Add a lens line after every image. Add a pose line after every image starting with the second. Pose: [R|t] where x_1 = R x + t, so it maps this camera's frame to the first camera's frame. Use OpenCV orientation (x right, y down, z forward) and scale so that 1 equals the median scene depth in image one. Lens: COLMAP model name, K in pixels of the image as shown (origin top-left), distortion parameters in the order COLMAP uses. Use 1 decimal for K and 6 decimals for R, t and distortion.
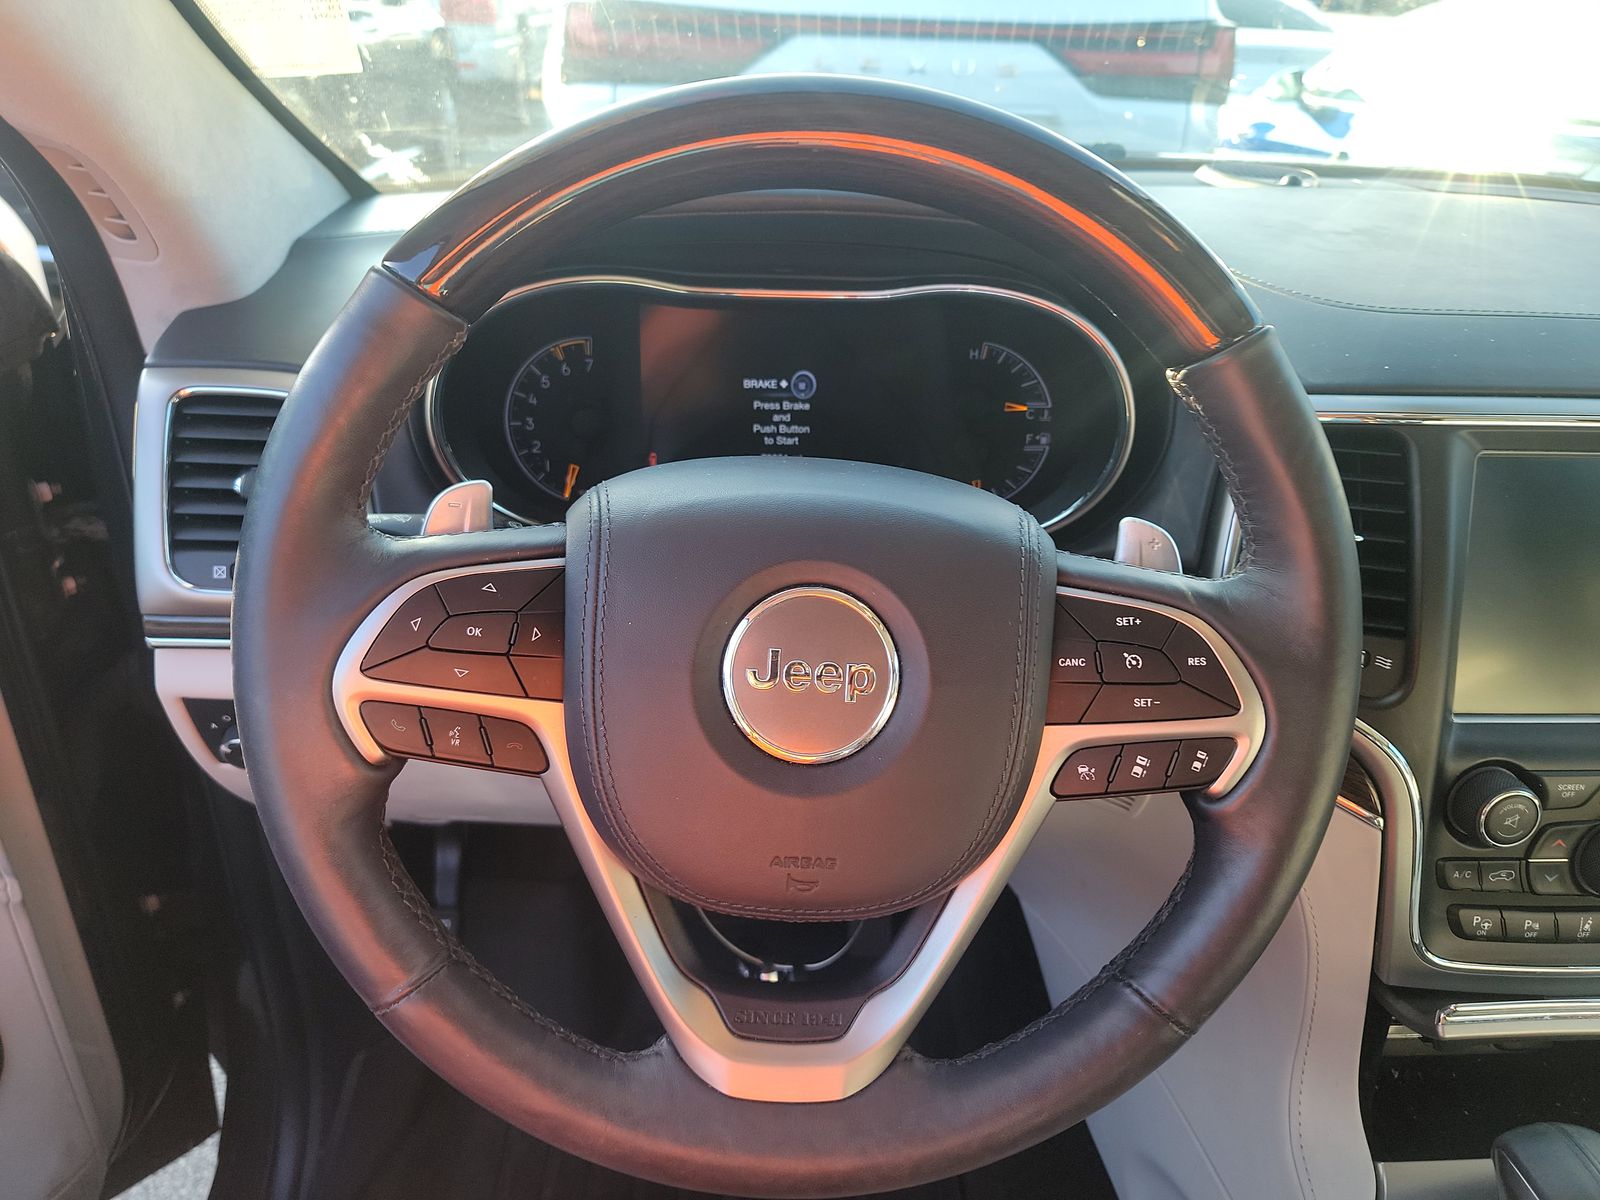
lens RADIAL K [[1099.3, 0, 799.1], [0, 1099.3, 599.6], [0, 0, 1]] dist [0.003525, -0.012998]
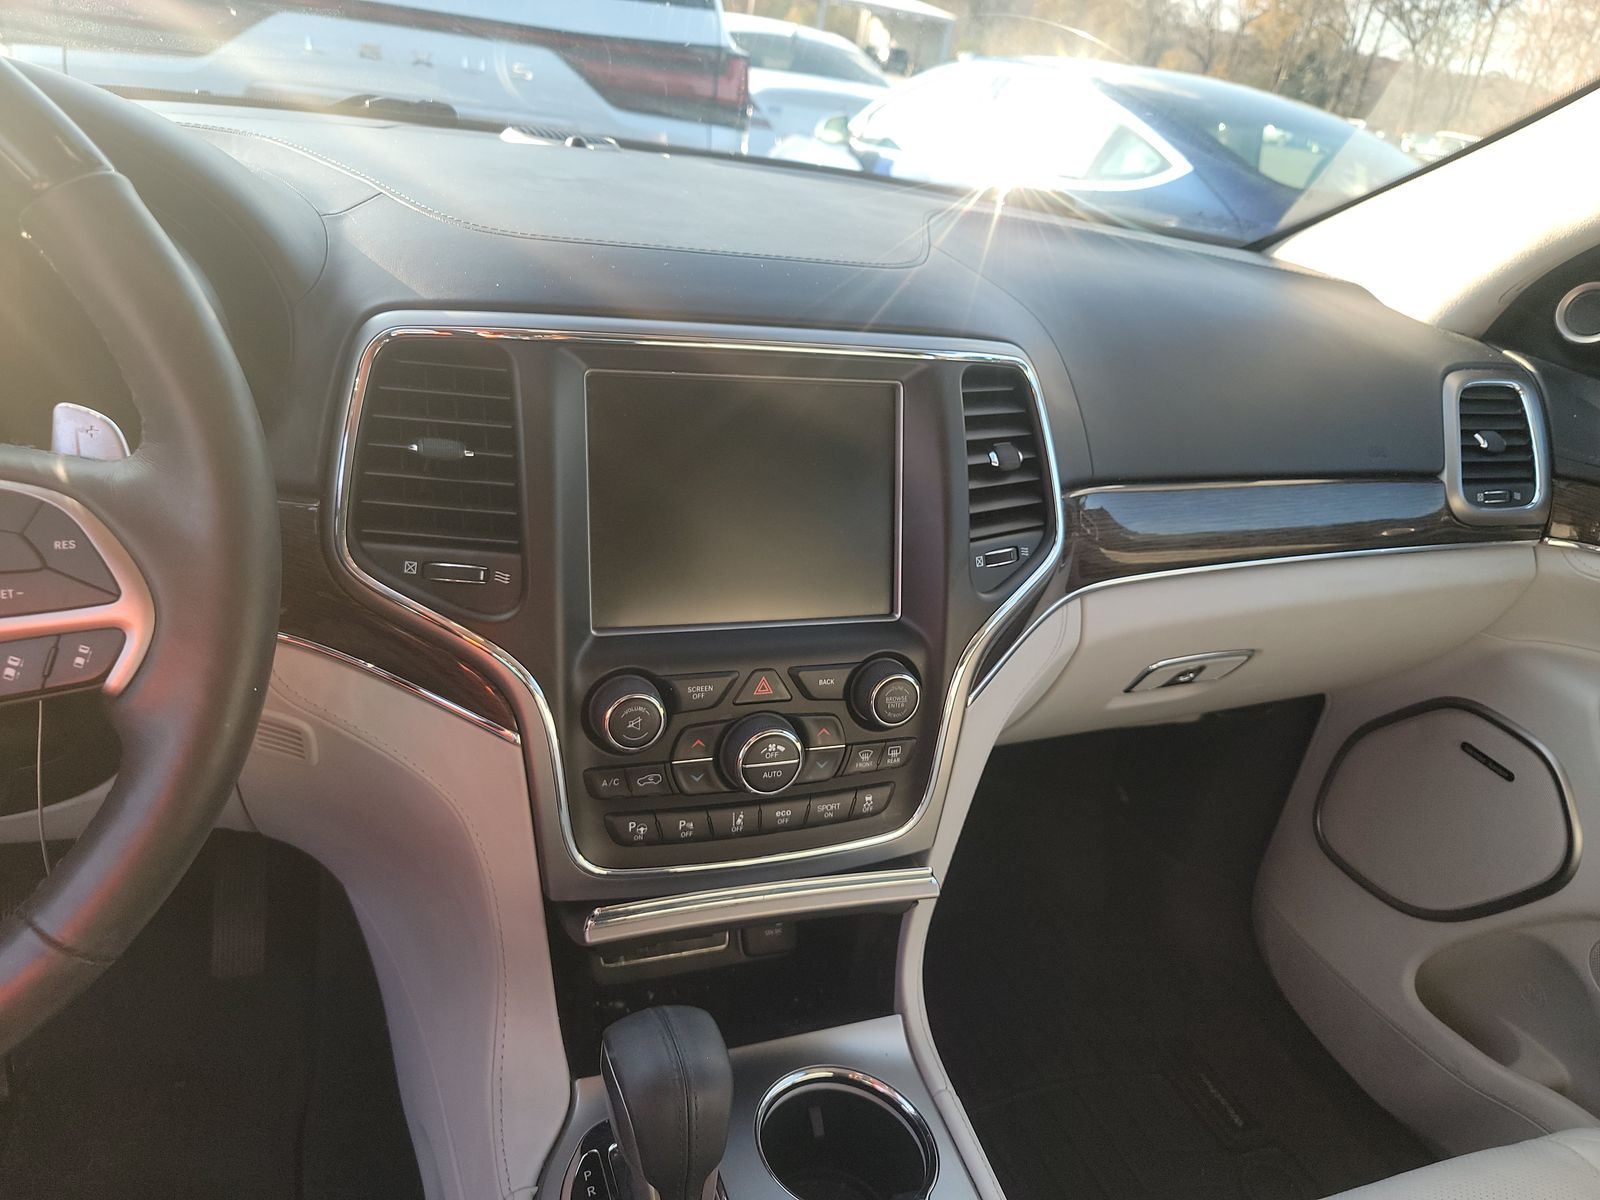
lens RADIAL K [[1099.3, 0, 801.5], [0, 1099.3, 614.0], [0, 0, 1]] dist [0.003525, -0.012998]
pose [[0.940848, -0.051763, 0.334852, 0.433459], [0.054495, 0.998513, 0.001238, 0.100082], [-0.334418, 0.017083, 0.942270, -0.034466]]
